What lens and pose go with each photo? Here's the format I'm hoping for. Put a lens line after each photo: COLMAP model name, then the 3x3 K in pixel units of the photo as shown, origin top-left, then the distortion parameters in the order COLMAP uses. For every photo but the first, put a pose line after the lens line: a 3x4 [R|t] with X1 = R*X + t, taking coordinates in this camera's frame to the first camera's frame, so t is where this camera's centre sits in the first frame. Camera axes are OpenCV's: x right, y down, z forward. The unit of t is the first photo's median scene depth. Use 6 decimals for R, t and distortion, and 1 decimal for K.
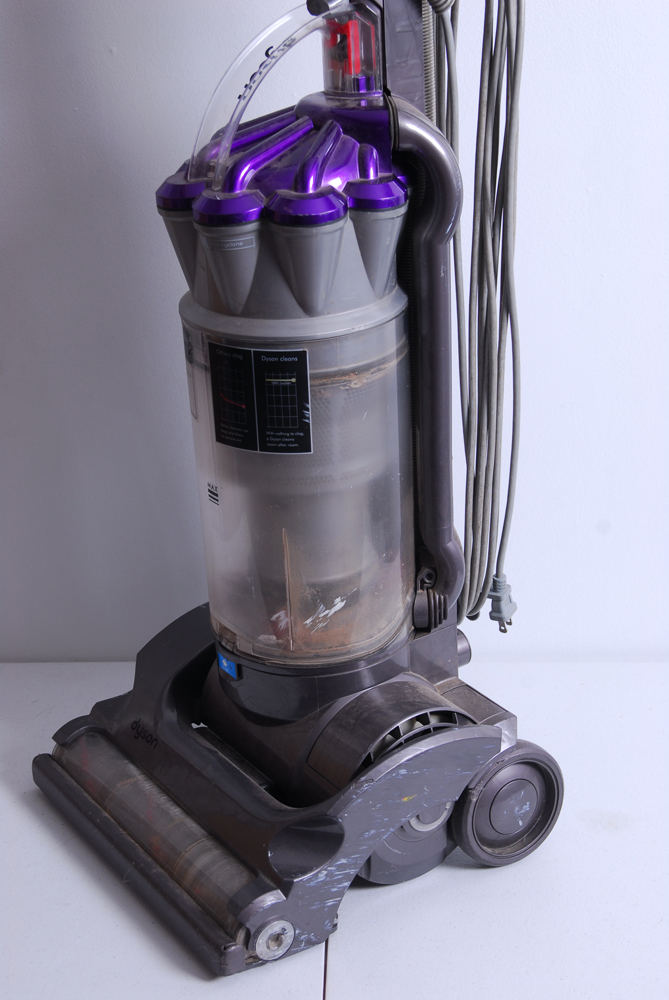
lens RADIAL K [[1669.5, 0, 340.7], [0, 1669.5, 505.2], [0, 0, 1]] dist [0.006629, 0.000000]
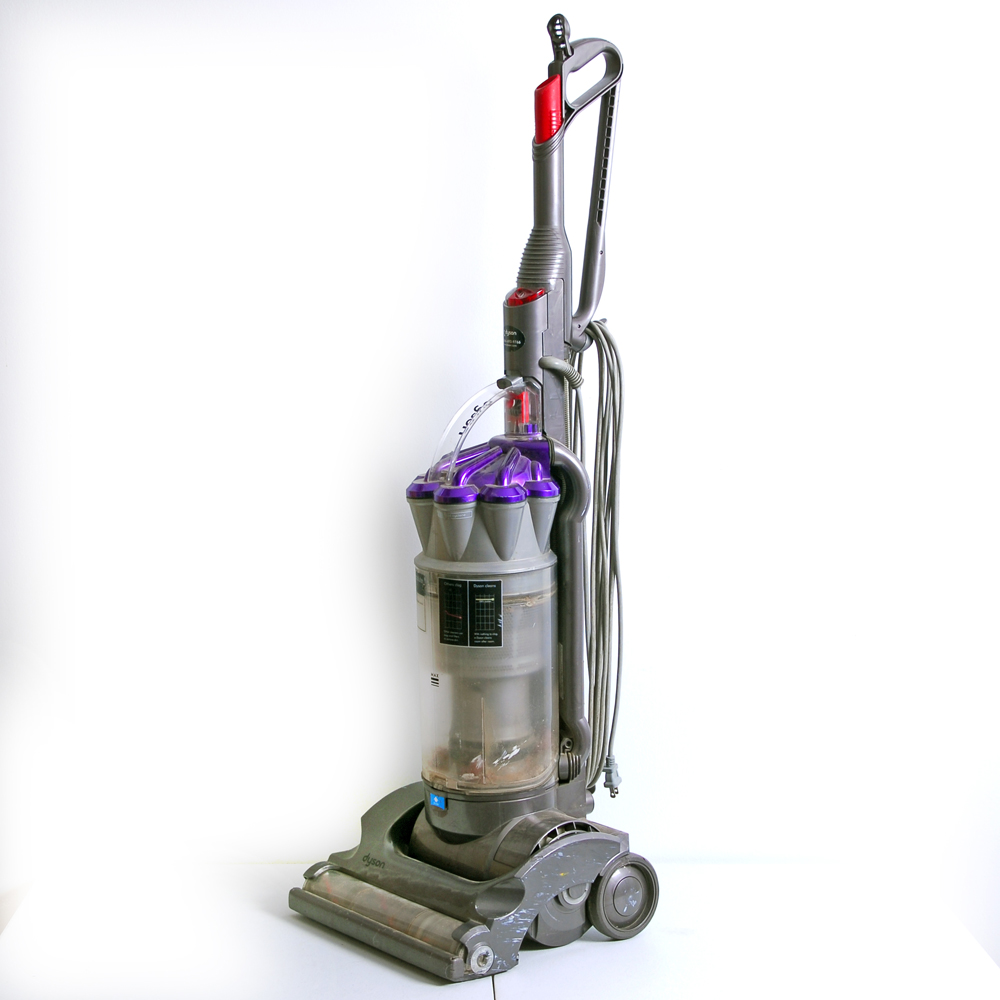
lens RADIAL K [[1780.6, 0, 497.1], [0, 1780.6, 498.6], [0, 0, 1]] dist [-0.068843, 0.000000]
pose [[0.996538, 0.007806, 0.082768, -0.159560], [0.014618, 0.963621, -0.266872, 0.279115], [-0.081840, 0.267158, 0.960171, -0.664133]]
